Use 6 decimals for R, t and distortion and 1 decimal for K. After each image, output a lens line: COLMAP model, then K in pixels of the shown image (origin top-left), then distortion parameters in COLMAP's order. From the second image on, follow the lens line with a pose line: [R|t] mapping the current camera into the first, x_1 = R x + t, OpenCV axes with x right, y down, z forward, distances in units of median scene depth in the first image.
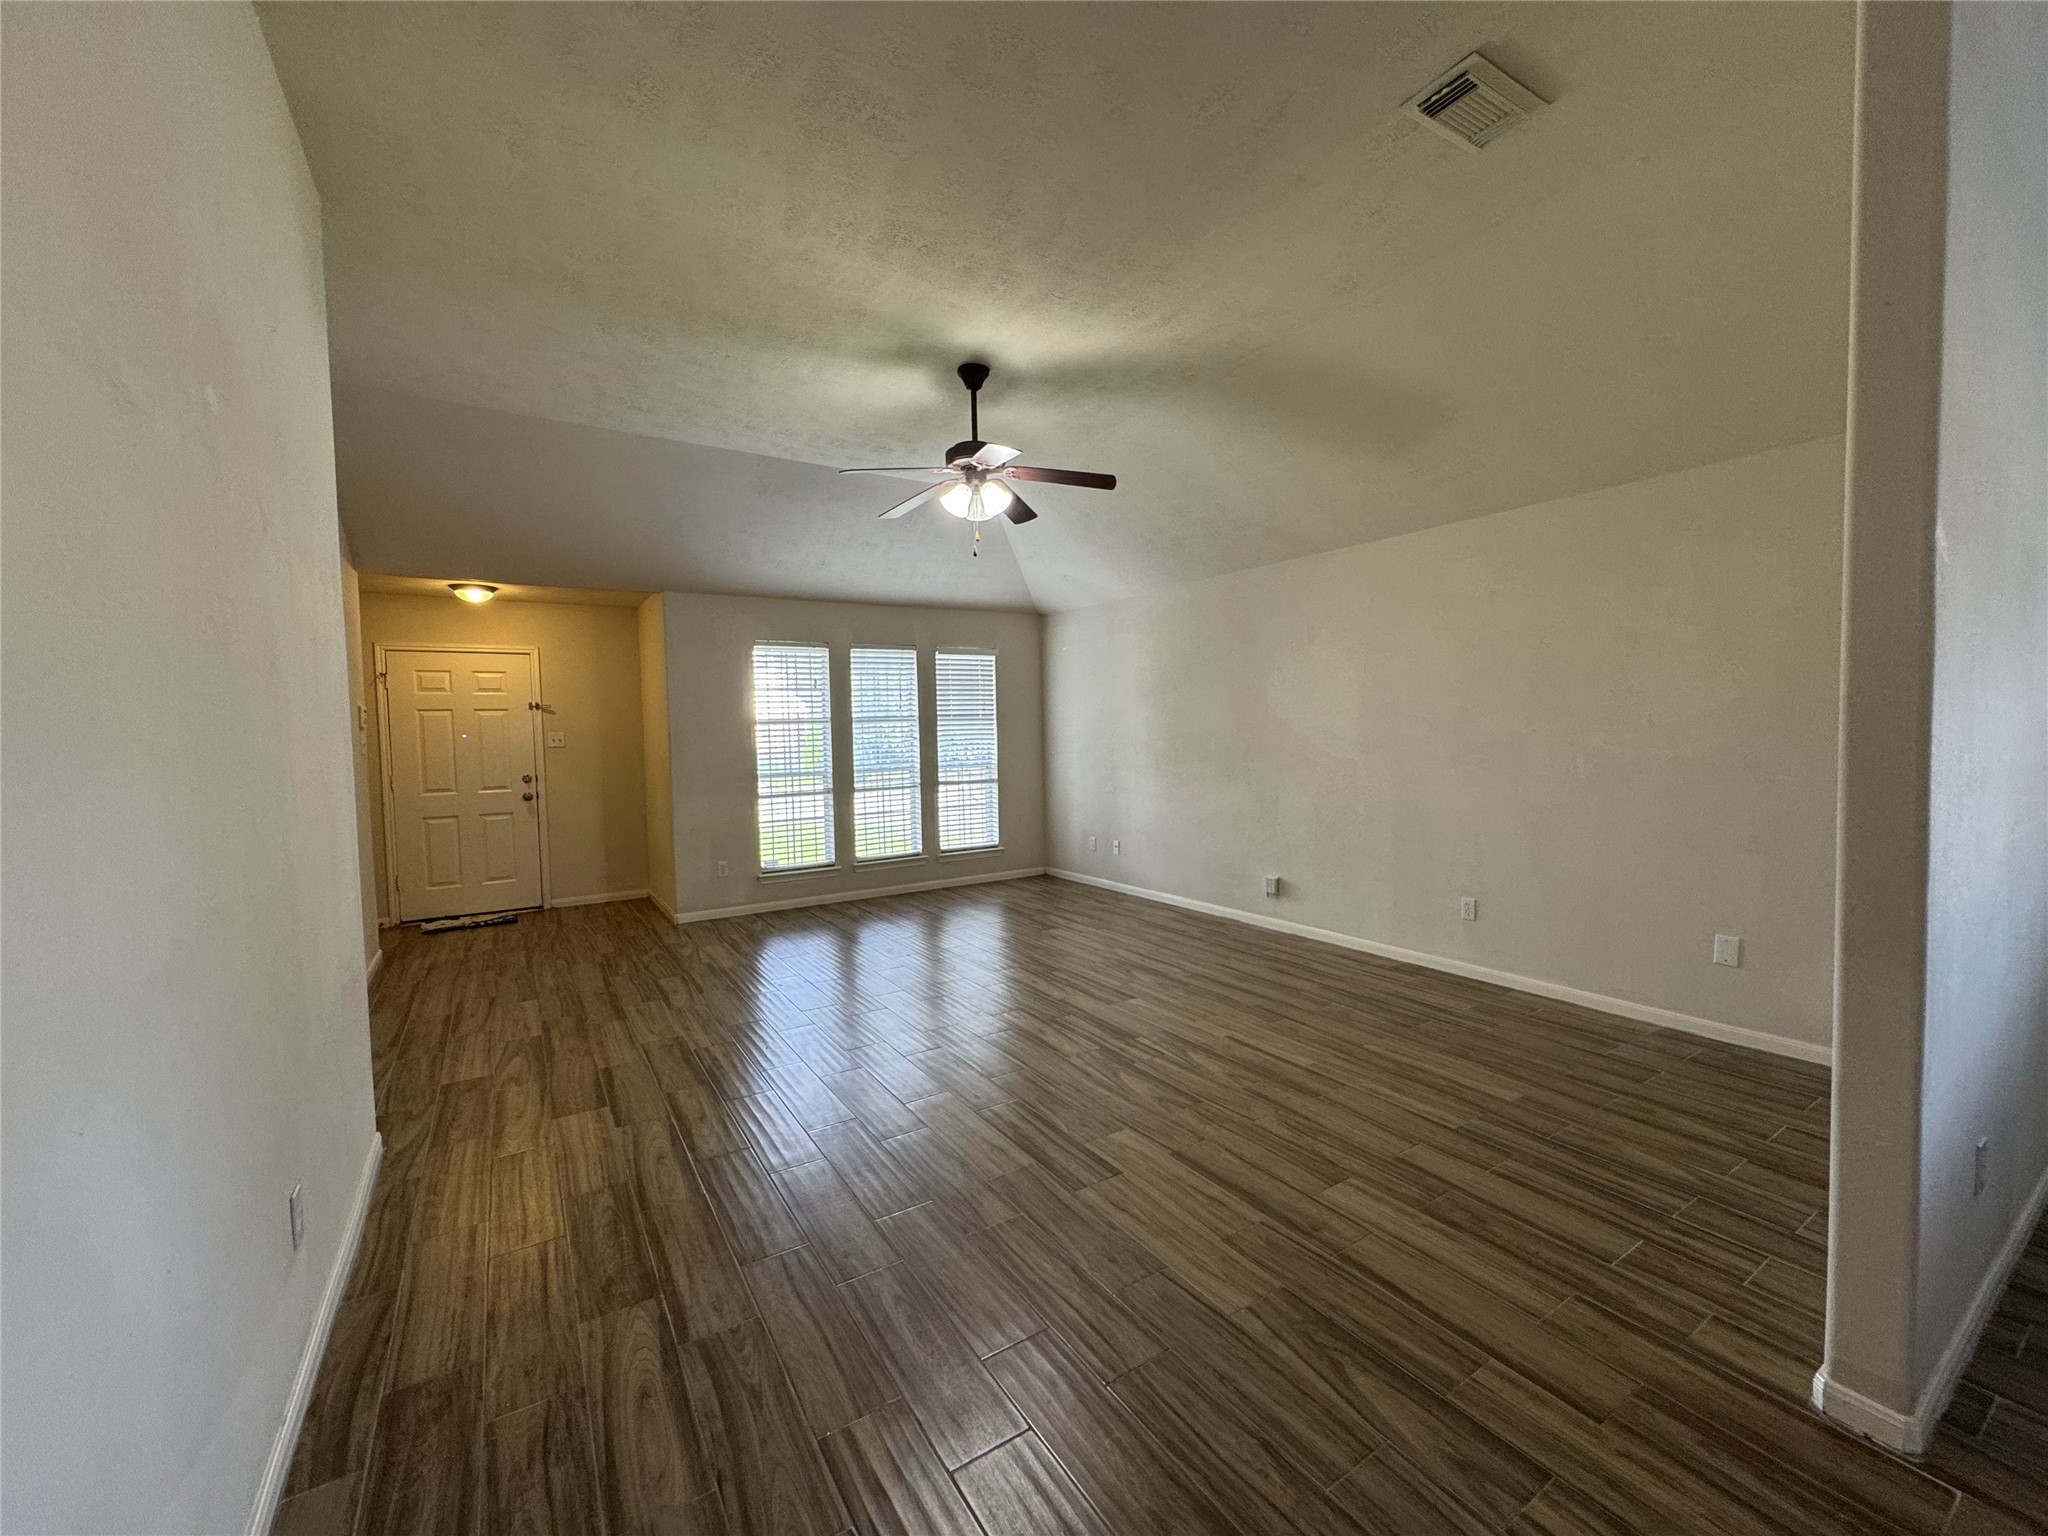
lens RADIAL K [[820.9, 0, 1024.8], [0, 820.9, 769.1], [0, 0, 1]] dist [-0.003220, 0.000451]
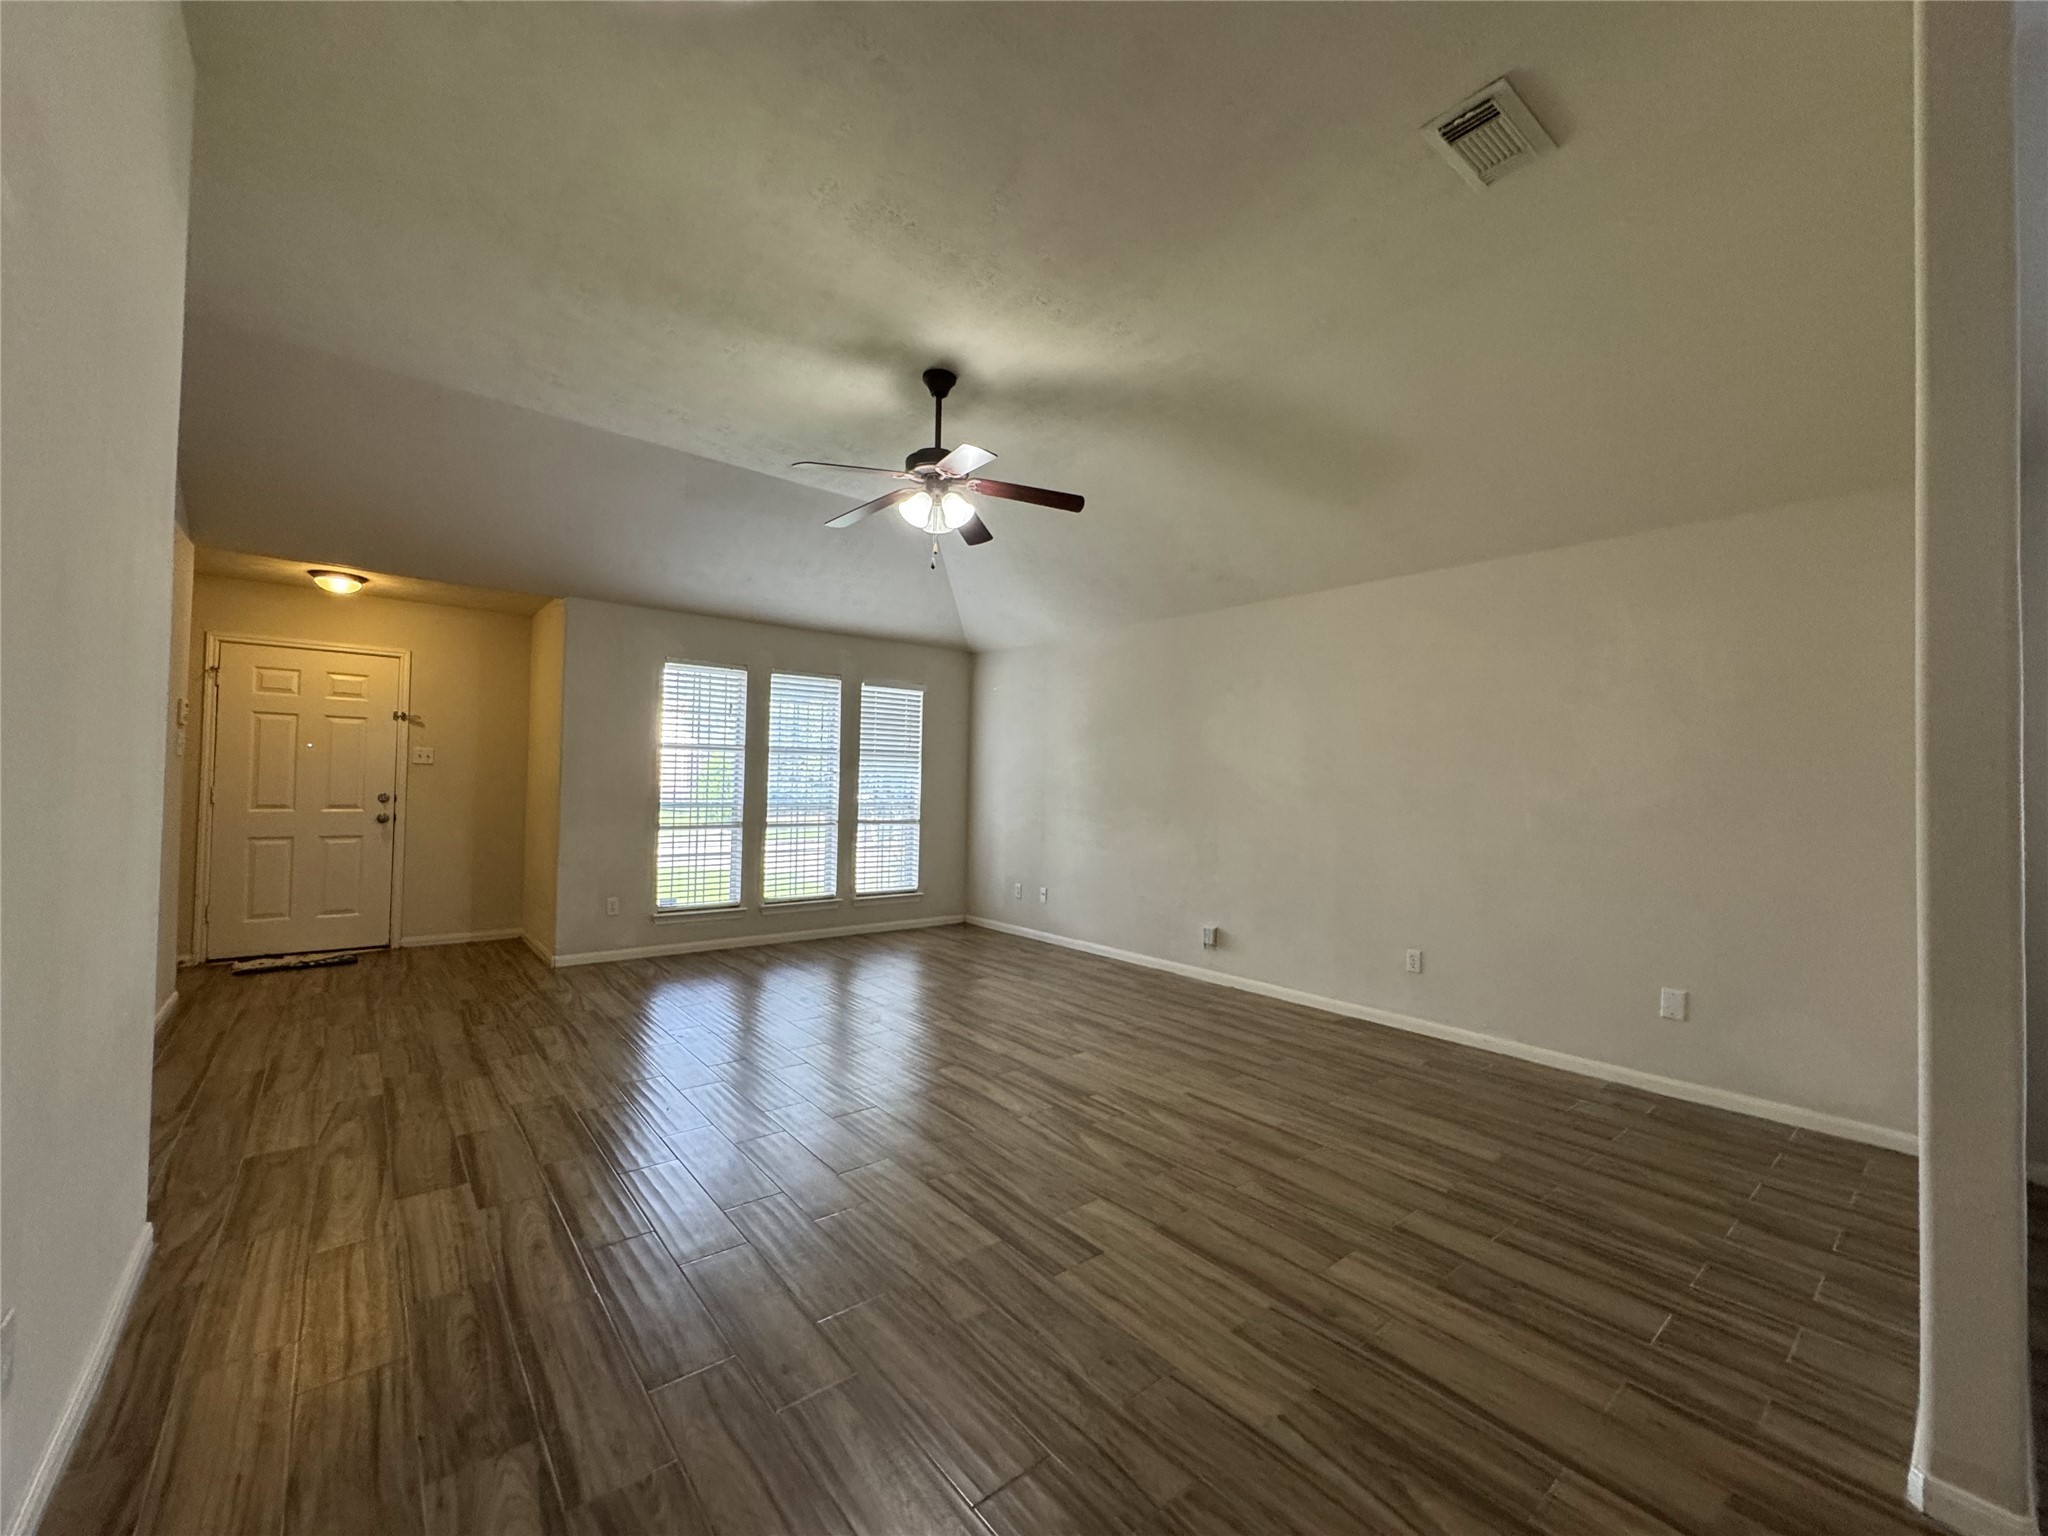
lens RADIAL K [[820.9, 0, 1024.8], [0, 820.9, 769.1], [0, 0, 1]] dist [-0.003220, 0.000451]
pose [[0.991506, 0.045085, 0.121994, -0.069673], [-0.036715, 0.996871, -0.070004, 0.034282], [-0.124769, 0.064930, 0.990059, 0.087623]]
